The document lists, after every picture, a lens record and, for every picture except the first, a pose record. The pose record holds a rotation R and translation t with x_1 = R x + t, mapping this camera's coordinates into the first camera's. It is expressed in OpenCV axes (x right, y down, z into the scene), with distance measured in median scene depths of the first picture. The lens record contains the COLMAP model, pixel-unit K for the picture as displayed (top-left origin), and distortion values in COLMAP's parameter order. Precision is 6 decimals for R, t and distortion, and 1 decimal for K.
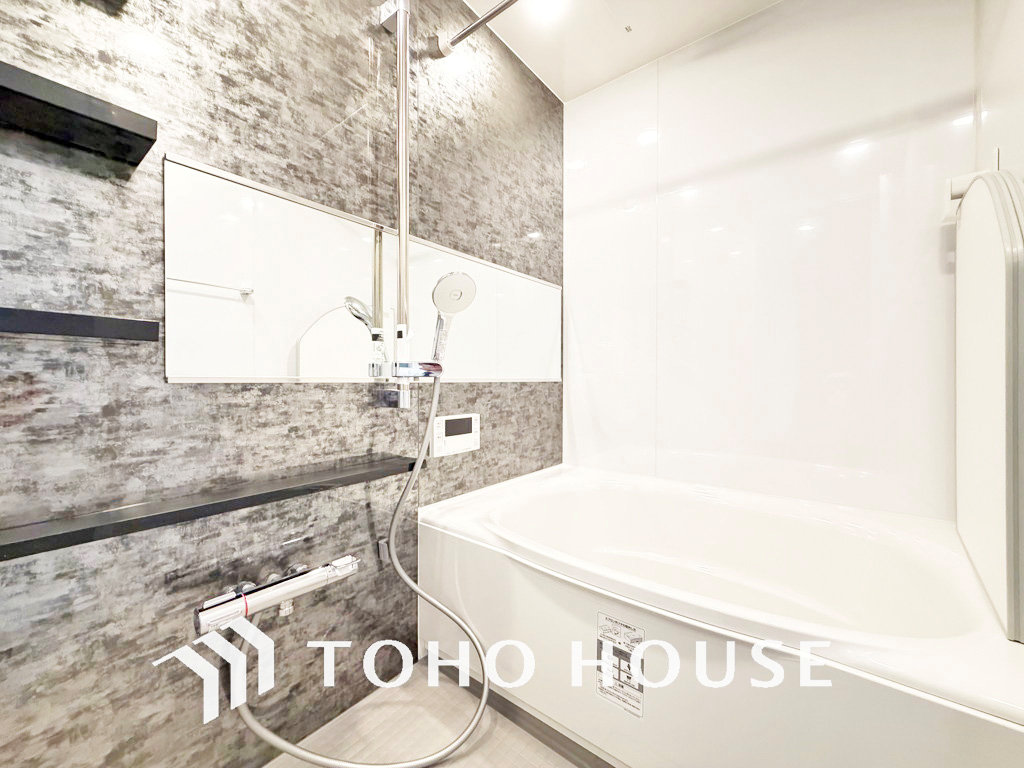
lens RADIAL K [[409.4, 0, 510.3], [0, 409.4, 380.7], [0, 0, 1]] dist [0.000665, -0.000157]
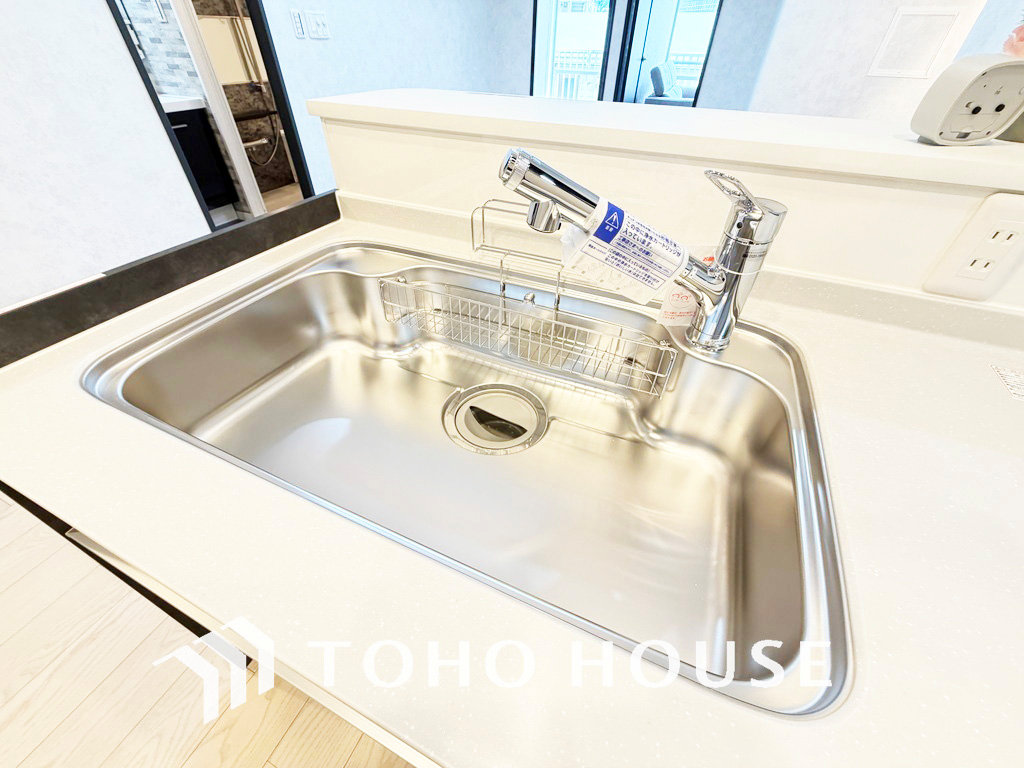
lens RADIAL K [[409.4, 0, 508.7], [0, 409.4, 386.9], [0, 0, 1]] dist [0.000665, -0.000157]
pose [[0.971306, -0.144586, 0.188839, 0.714832], [-0.013350, 0.759594, 0.650260, -0.314375], [-0.237460, -0.634122, 0.735868, -3.543056]]
